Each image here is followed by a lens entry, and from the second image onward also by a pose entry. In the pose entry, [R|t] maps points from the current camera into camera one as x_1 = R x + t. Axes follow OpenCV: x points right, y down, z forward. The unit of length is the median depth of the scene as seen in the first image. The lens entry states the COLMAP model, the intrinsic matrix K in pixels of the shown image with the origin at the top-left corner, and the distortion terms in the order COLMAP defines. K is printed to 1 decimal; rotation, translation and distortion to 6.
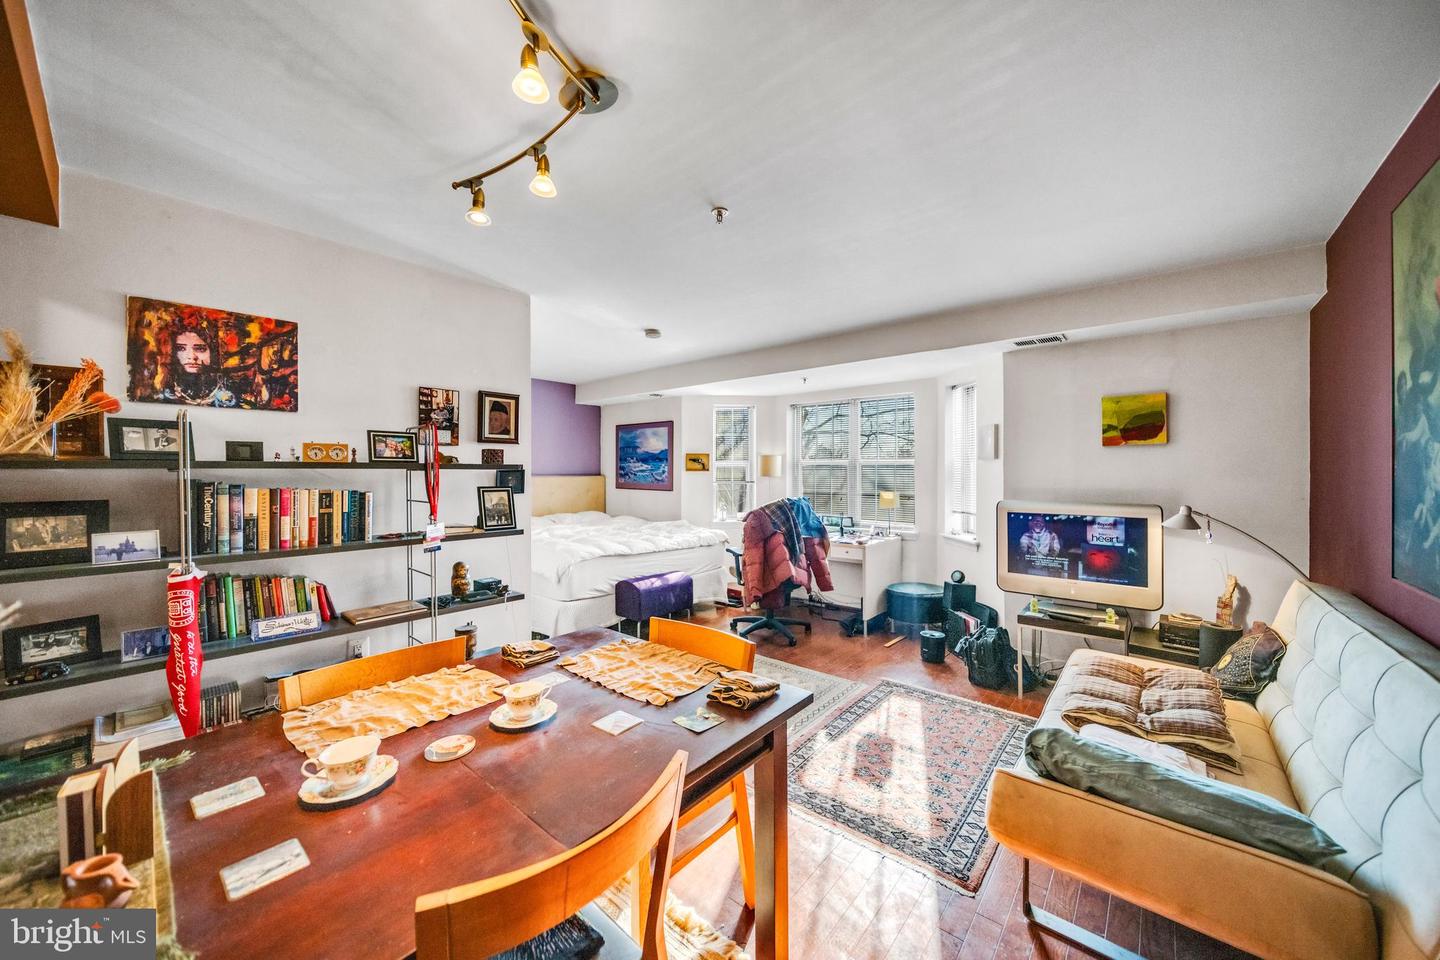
lens RADIAL K [[509.2, 0, 721.5], [0, 509.2, 469.4], [0, 0, 1]] dist [-0.000055, -0.000047]
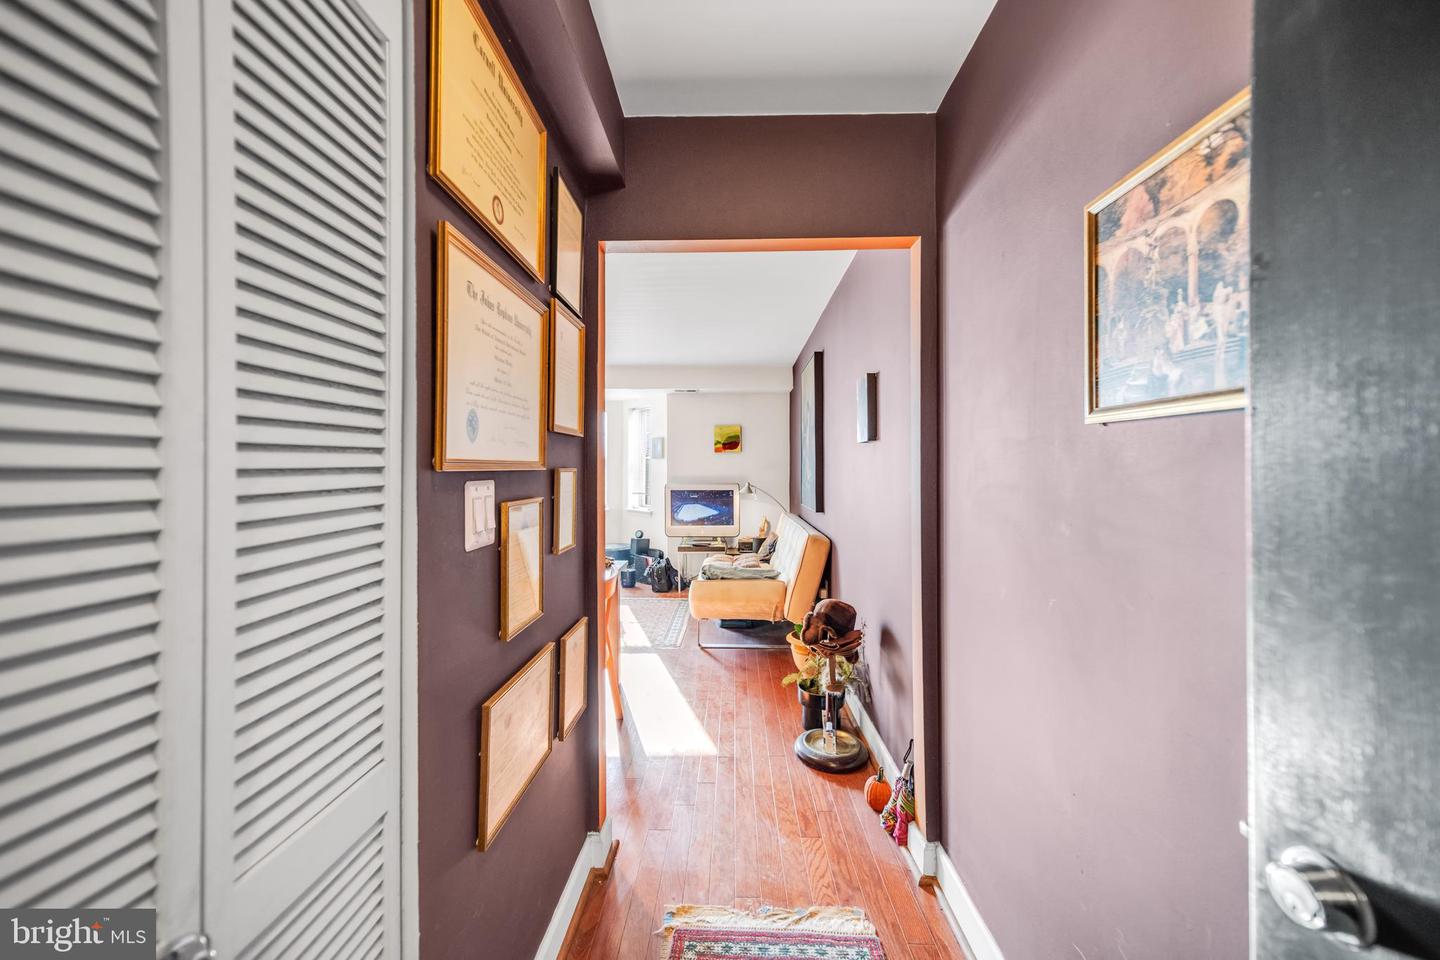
lens RADIAL K [[509.2, 0, 721.5], [0, 509.2, 469.4], [0, 0, 1]] dist [-0.000055, -0.000047]
pose [[0.774677, -0.005811, 0.632330, -0.543909], [0.002926, 0.999980, 0.005604, 0.007791], [-0.632350, -0.002491, 0.774679, -0.608270]]
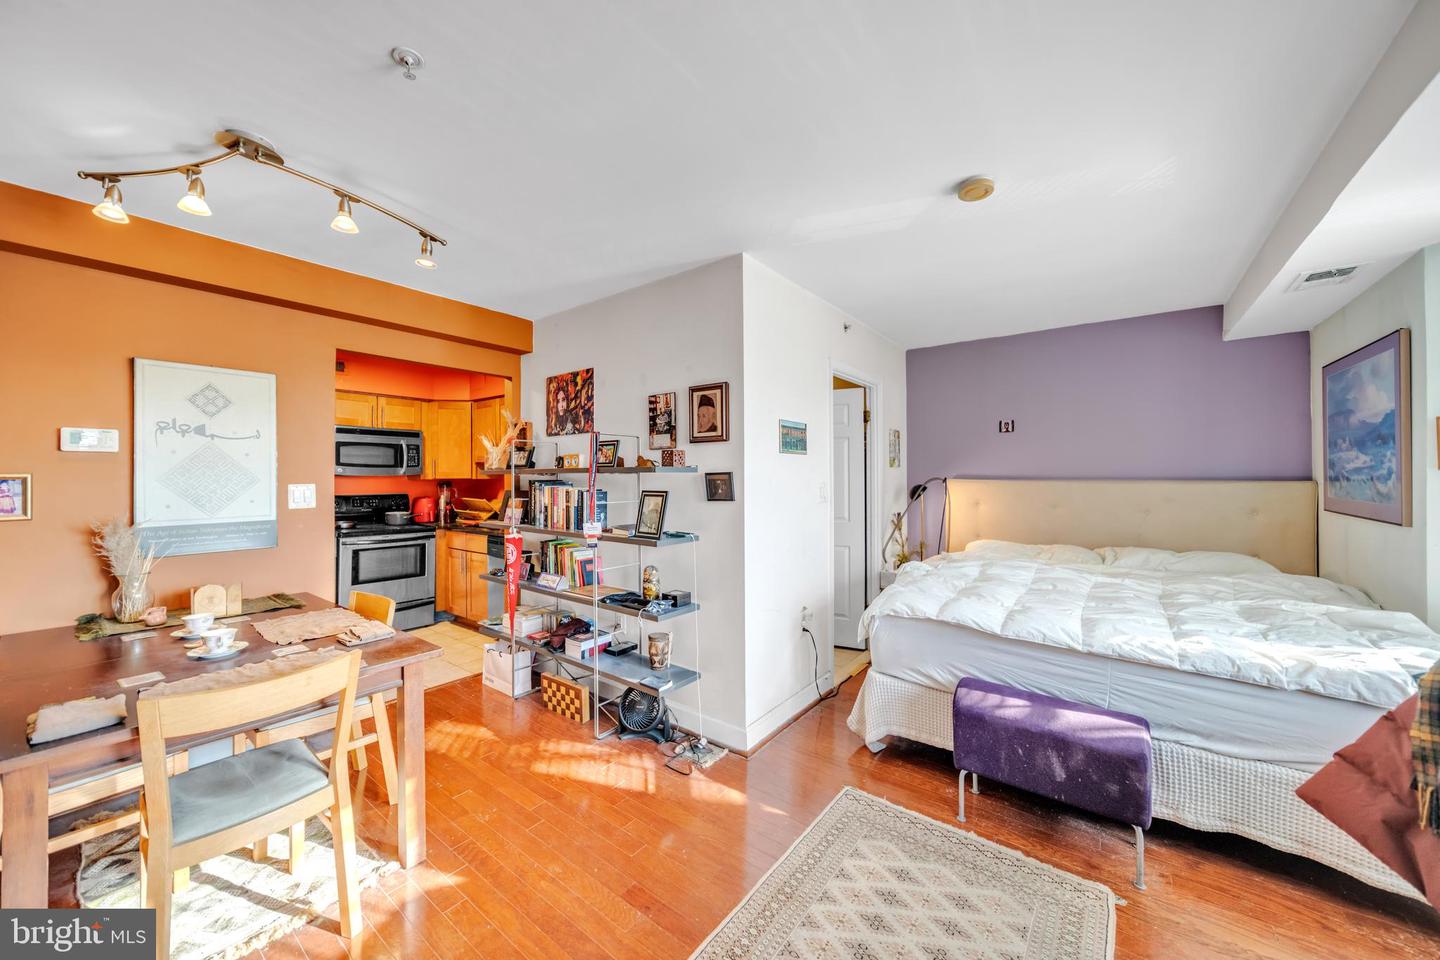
lens RADIAL K [[530.0, 0, 717.5], [0, 530.0, 472.1], [0, 0, 1]] dist [-0.003714, -0.000345]
pose [[0.049341, -0.008429, -0.998746, 0.621295], [0.008174, 0.999934, -0.008035, 0.009967], [0.998749, -0.007768, 0.049407, 1.271287]]
